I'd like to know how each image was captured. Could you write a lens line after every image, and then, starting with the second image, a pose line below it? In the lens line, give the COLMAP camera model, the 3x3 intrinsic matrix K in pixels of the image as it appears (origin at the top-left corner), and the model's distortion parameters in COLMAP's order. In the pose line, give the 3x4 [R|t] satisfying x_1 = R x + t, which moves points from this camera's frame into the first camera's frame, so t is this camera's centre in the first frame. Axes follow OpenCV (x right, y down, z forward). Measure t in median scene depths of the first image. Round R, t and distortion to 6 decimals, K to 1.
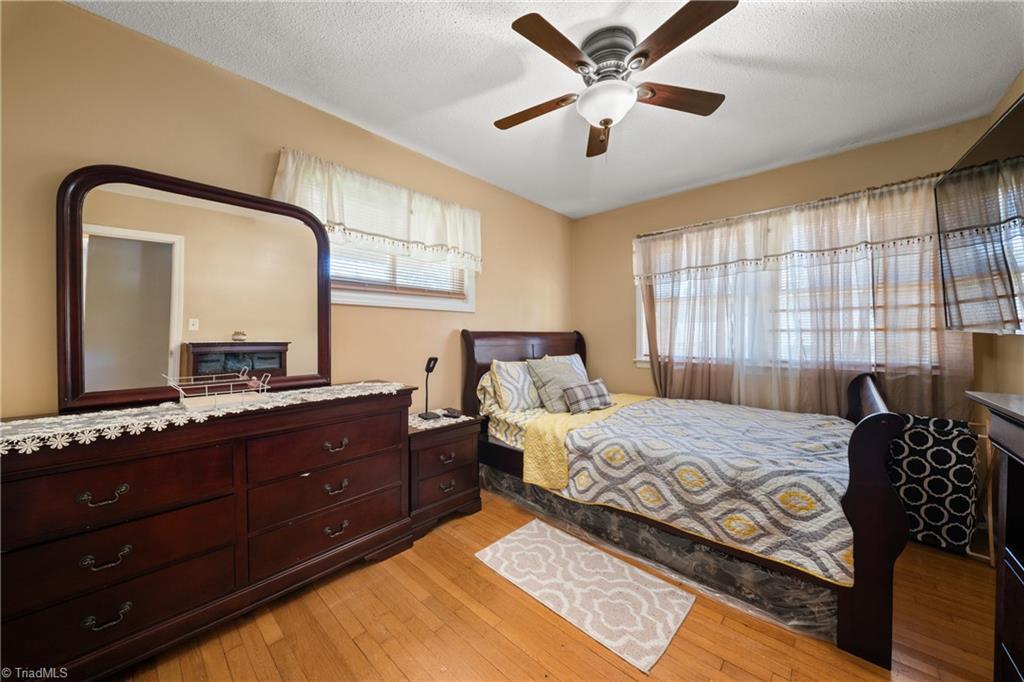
lens RADIAL K [[359.7, 0, 508.1], [0, 359.7, 335.0], [0, 0, 1]] dist [0.001240, -0.004278]
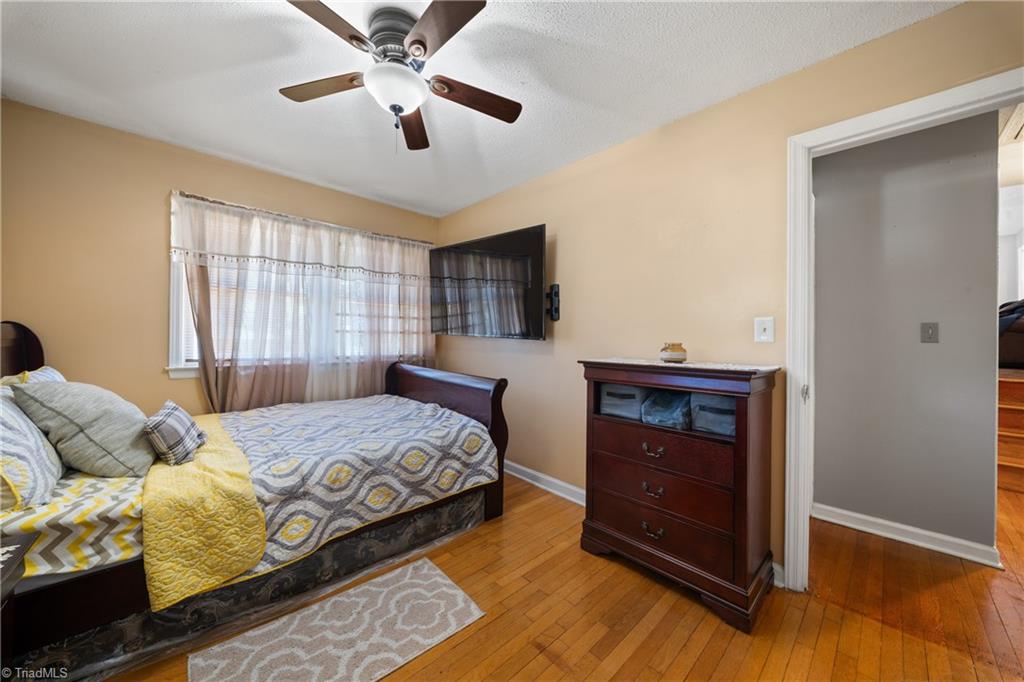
lens RADIAL K [[359.7, 0, 508.1], [0, 359.7, 335.0], [0, 0, 1]] dist [0.001240, -0.004278]
pose [[0.057743, 0.009715, 0.998284, -0.510529], [-0.013551, 0.999868, -0.008946, 0.003358], [-0.998240, -0.013012, 0.057867, 0.526010]]
